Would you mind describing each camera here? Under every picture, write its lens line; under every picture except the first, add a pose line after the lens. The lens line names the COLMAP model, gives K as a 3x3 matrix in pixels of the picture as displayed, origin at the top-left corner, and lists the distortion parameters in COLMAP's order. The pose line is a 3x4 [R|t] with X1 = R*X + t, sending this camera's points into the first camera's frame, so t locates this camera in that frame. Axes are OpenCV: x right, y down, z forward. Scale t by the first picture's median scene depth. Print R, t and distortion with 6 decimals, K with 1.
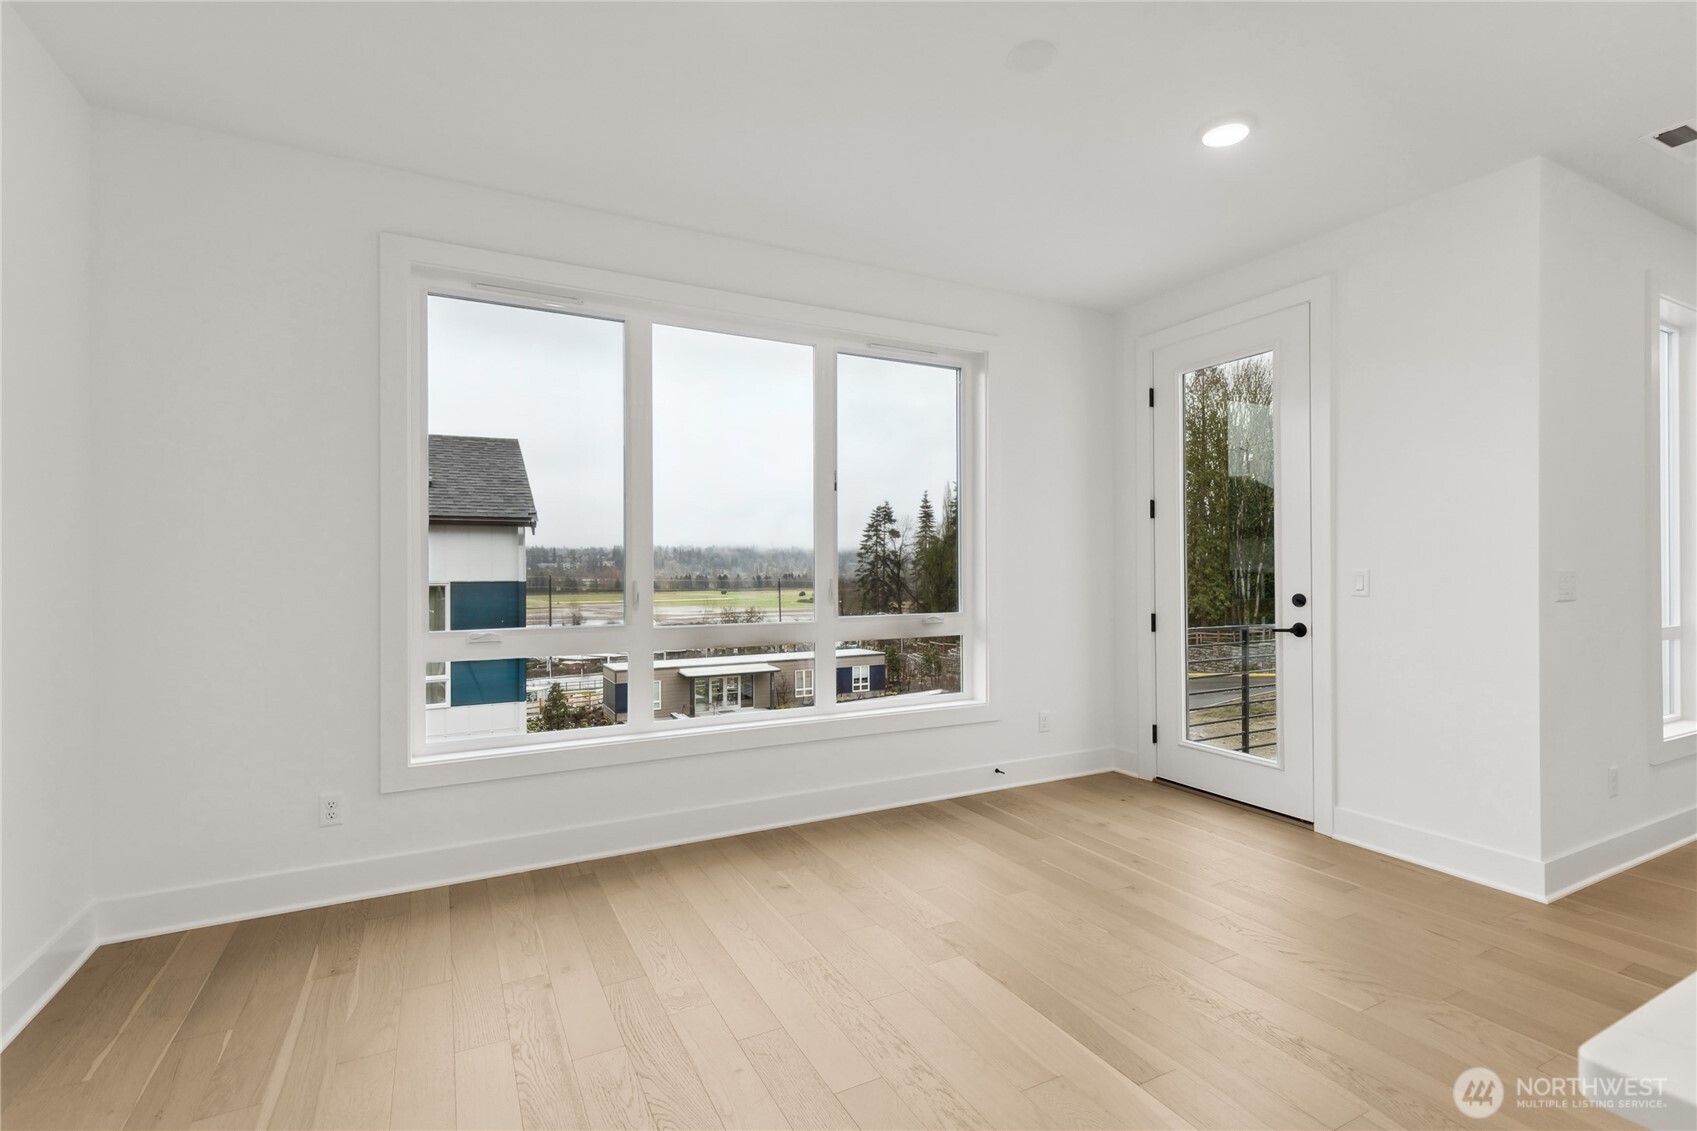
lens RADIAL K [[785.1, 0, 862.1], [0, 785.1, 565.6], [0, 0, 1]] dist [0.008093, -0.000852]
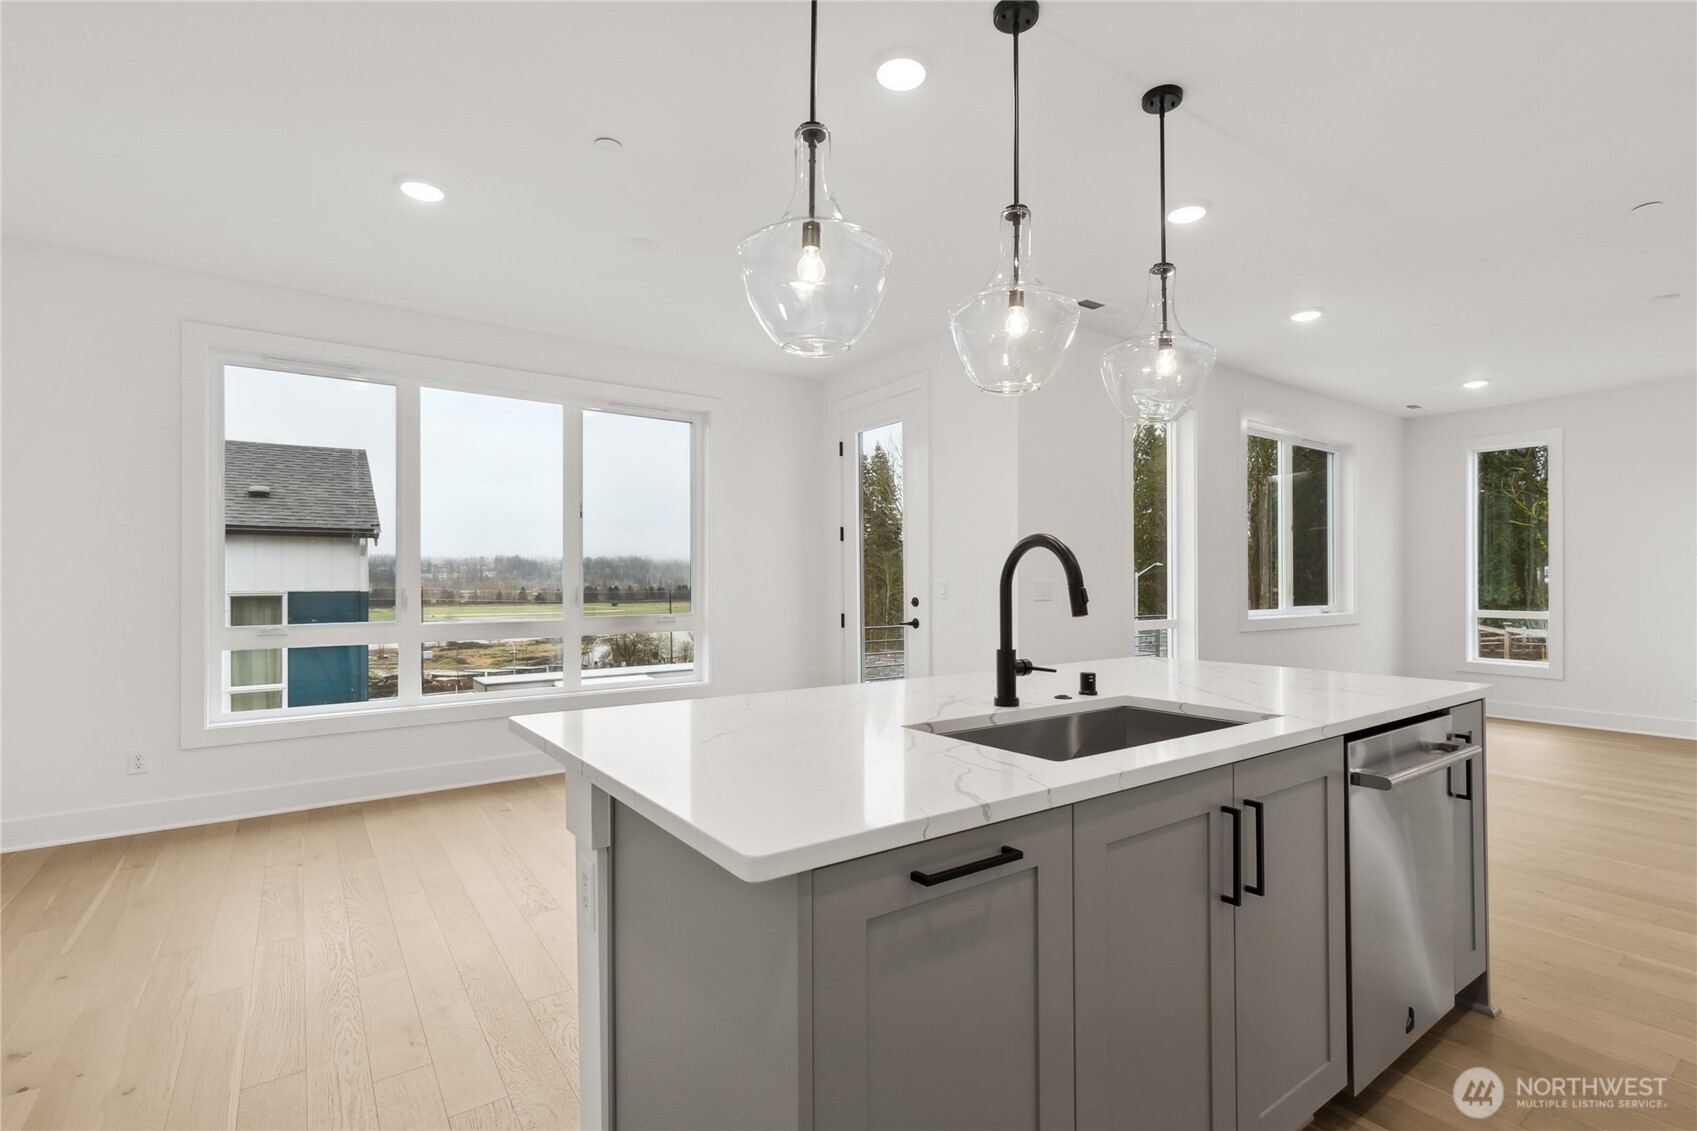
lens RADIAL K [[789.4, 0, 876.5], [0, 789.4, 576.6], [0, 0, 1]] dist [-0.003760, 0.000071]
pose [[0.990078, 0.002607, 0.140495, 0.083663], [-0.002503, 0.999996, -0.000918, 0.000143], [-0.140497, 0.000557, 0.990081, -0.108909]]
